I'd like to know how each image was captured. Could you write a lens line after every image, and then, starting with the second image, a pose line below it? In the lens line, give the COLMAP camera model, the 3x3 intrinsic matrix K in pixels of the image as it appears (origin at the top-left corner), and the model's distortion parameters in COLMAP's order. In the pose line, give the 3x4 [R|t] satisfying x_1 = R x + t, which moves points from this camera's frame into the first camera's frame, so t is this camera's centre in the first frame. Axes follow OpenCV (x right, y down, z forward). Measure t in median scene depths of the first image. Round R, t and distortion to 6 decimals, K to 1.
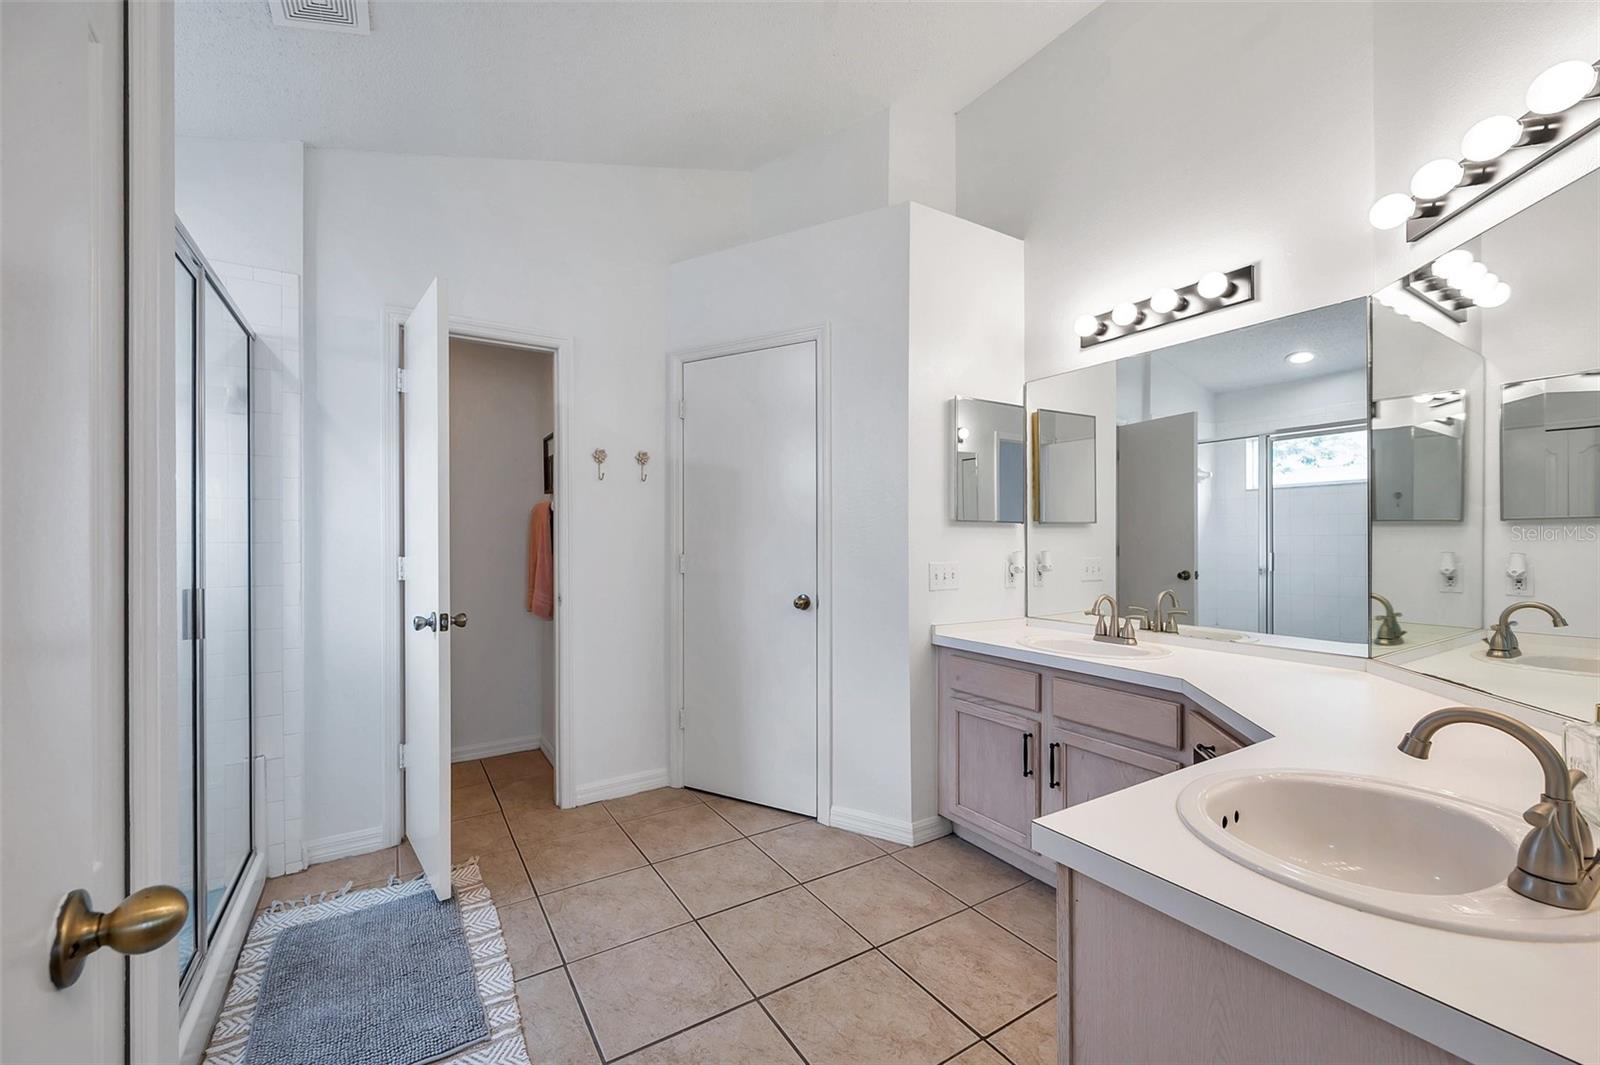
lens RADIAL K [[649.6, 0, 808.8], [0, 649.6, 535.4], [0, 0, 1]] dist [-0.000990, -0.000315]
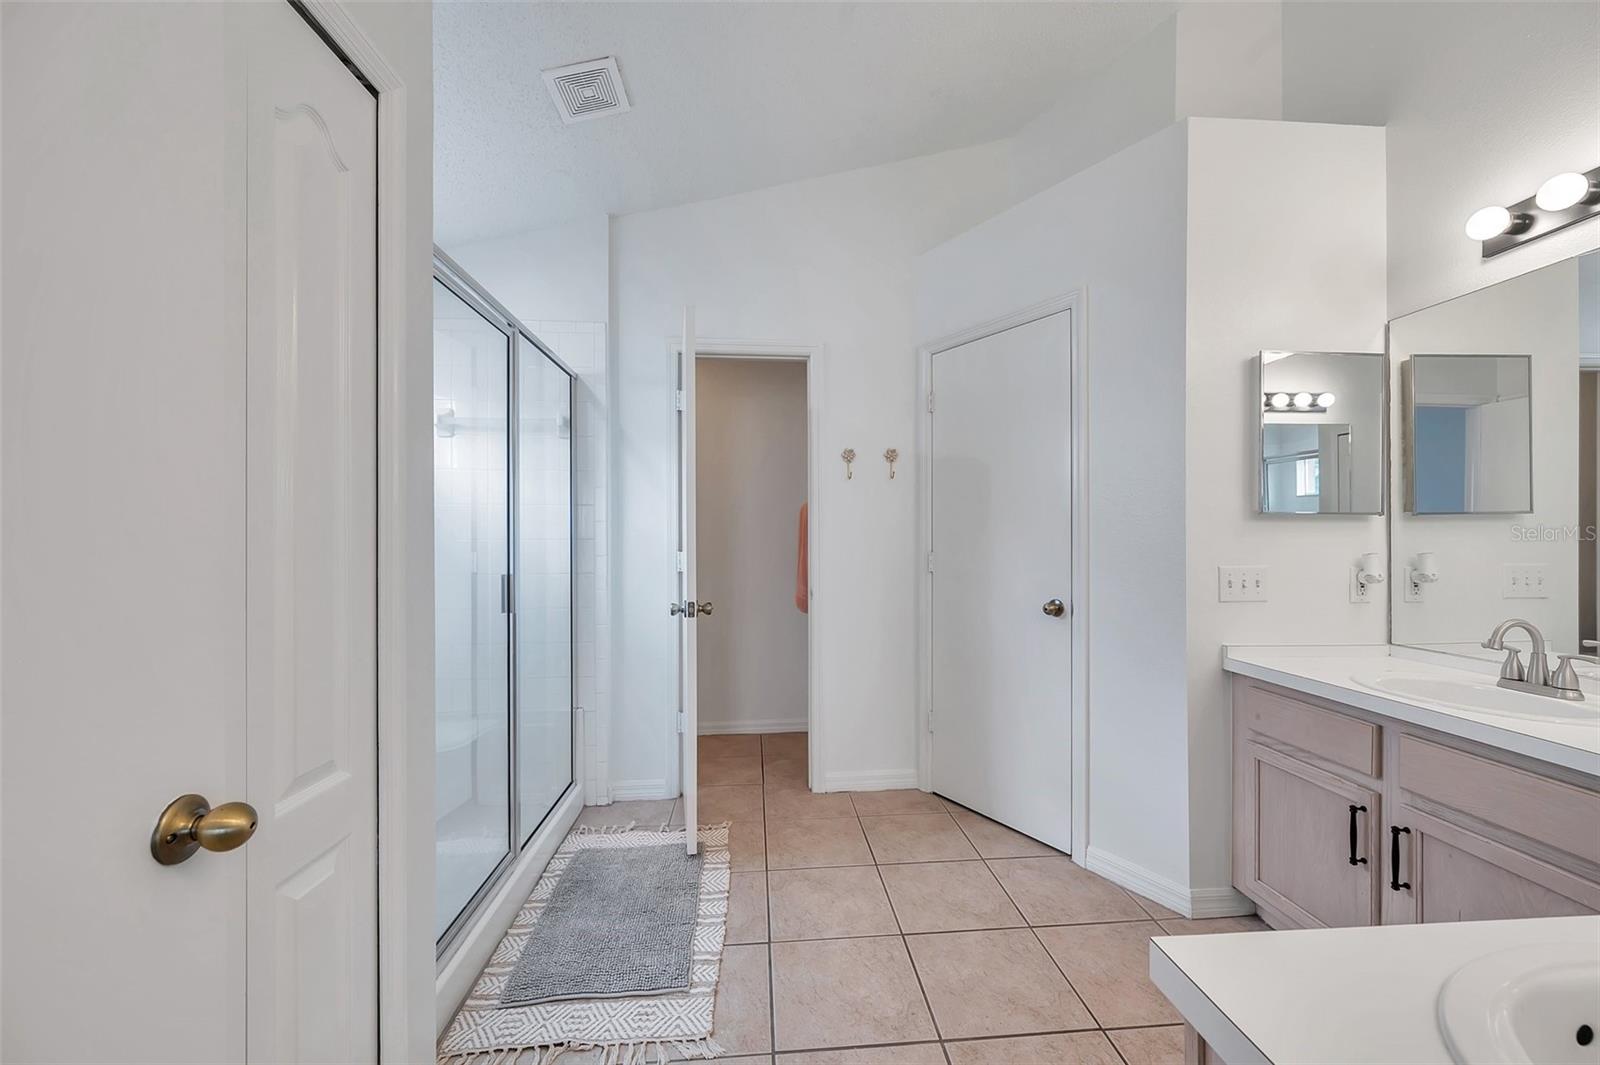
lens RADIAL K [[649.6, 0, 808.8], [0, 649.6, 535.4], [0, 0, 1]] dist [-0.000990, -0.000315]
pose [[0.887288, -0.000716, -0.461215, 0.122032], [0.002244, 0.999994, 0.002764, 0.001099], [0.461210, -0.003487, 0.887284, 0.075605]]
